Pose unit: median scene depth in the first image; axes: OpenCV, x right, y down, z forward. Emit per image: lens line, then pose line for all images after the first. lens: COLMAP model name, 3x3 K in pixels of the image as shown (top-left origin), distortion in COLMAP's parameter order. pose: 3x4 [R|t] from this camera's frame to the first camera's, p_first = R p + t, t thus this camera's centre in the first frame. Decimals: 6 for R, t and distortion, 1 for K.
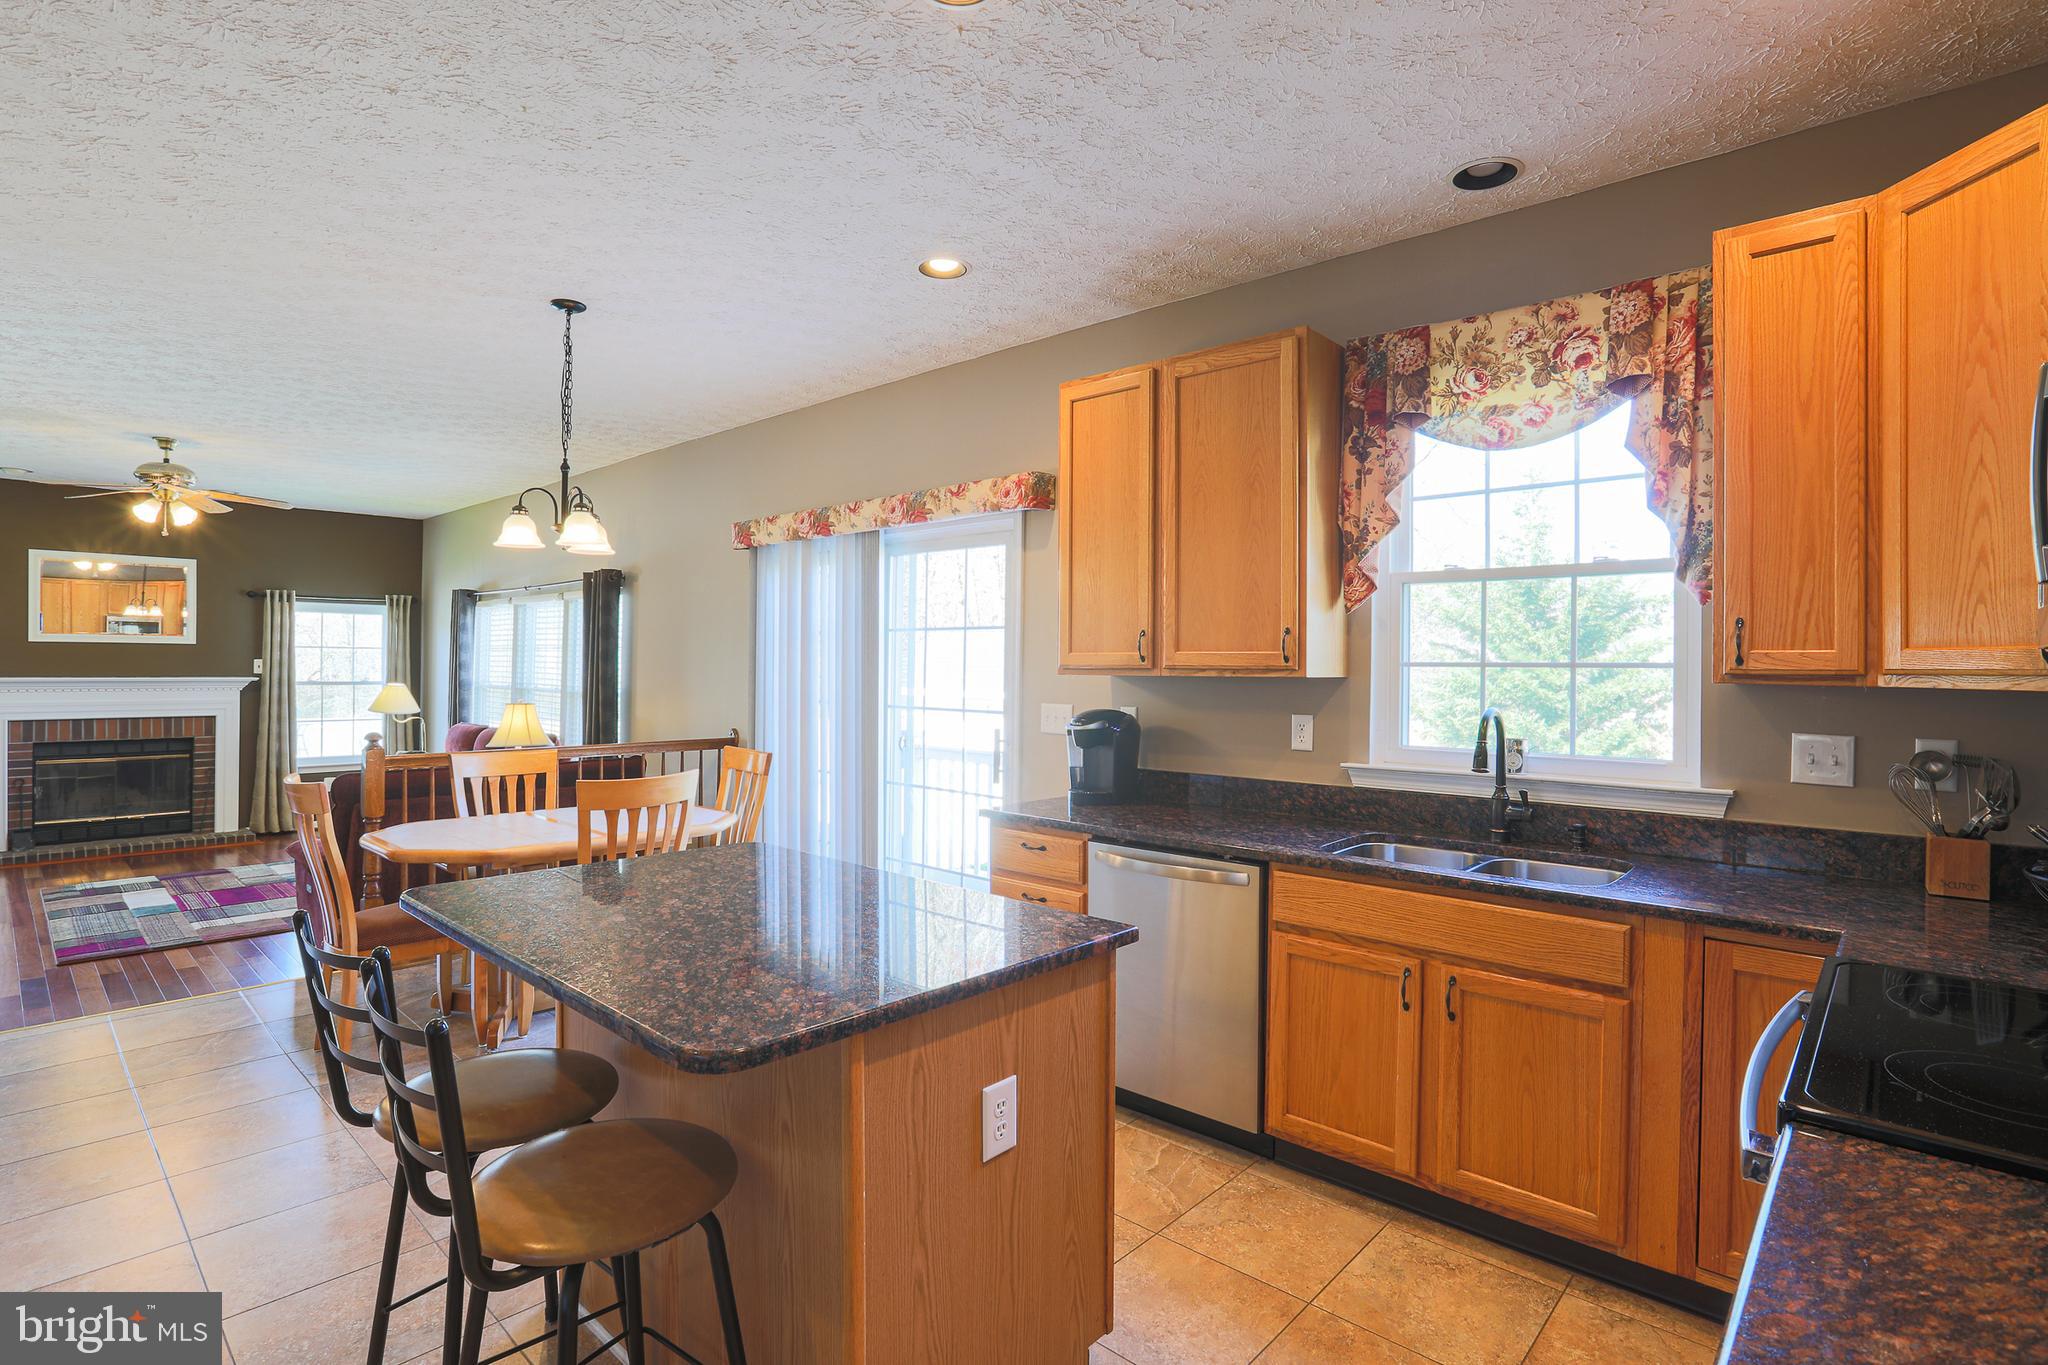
lens RADIAL K [[993.7, 0, 1037.7], [0, 993.7, 656.8], [0, 0, 1]] dist [-0.061444, 0.021773]
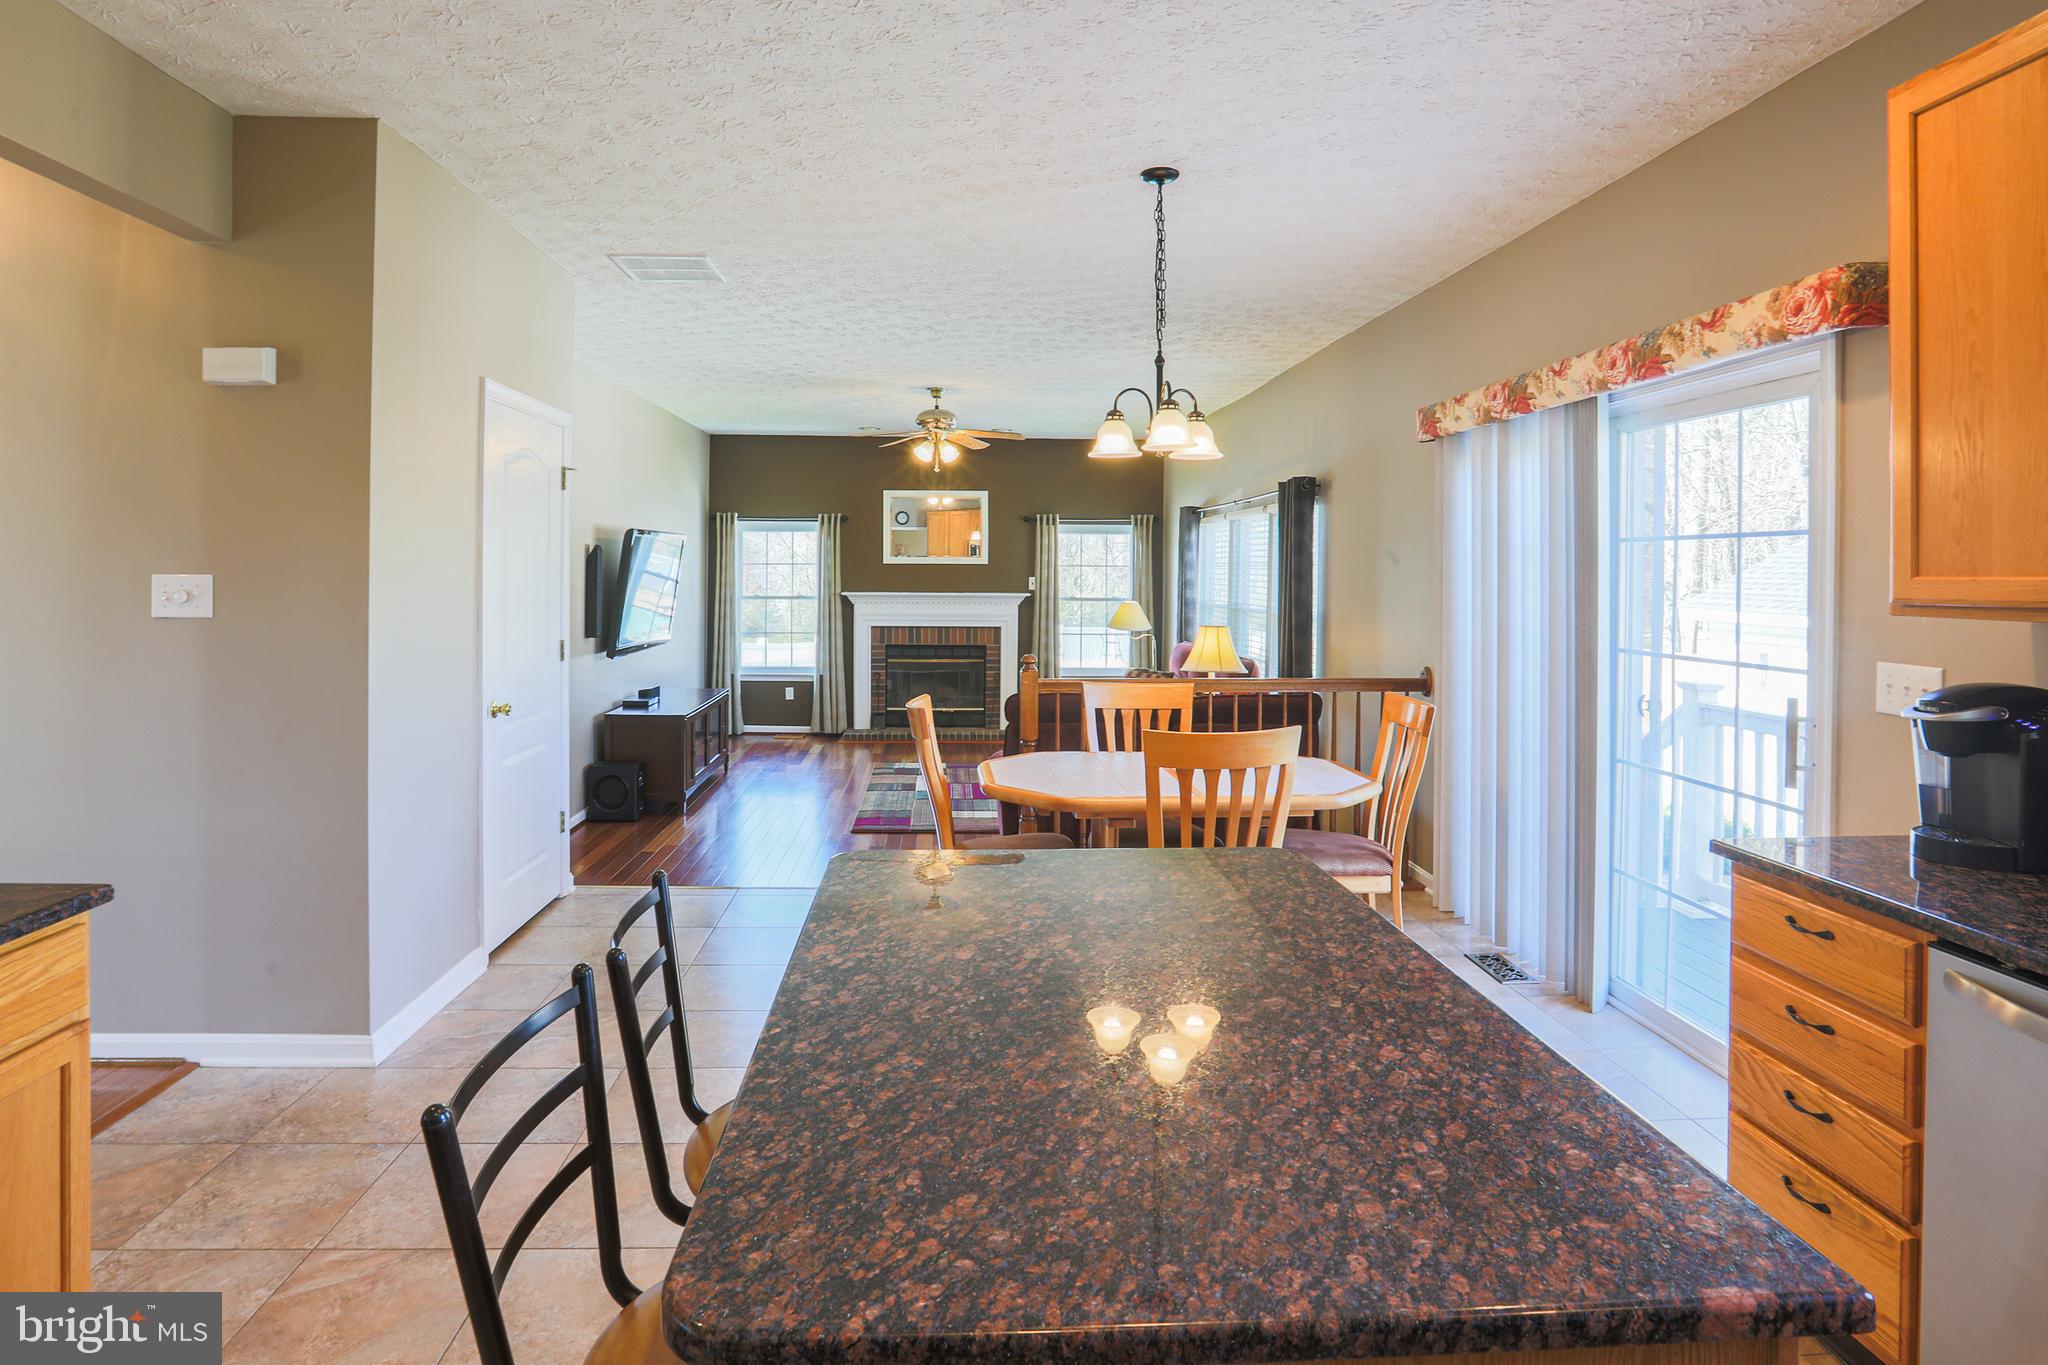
lens RADIAL K [[1060.3, 0, 1018.8], [0, 1060.3, 570.6], [0, 0, 1]] dist [-0.012295, -0.000016]
pose [[0.720983, -0.004908, -0.692935, 0.047096], [0.006254, 0.999980, -0.000576, -0.006427], [0.692924, -0.003918, 0.721000, 0.147270]]
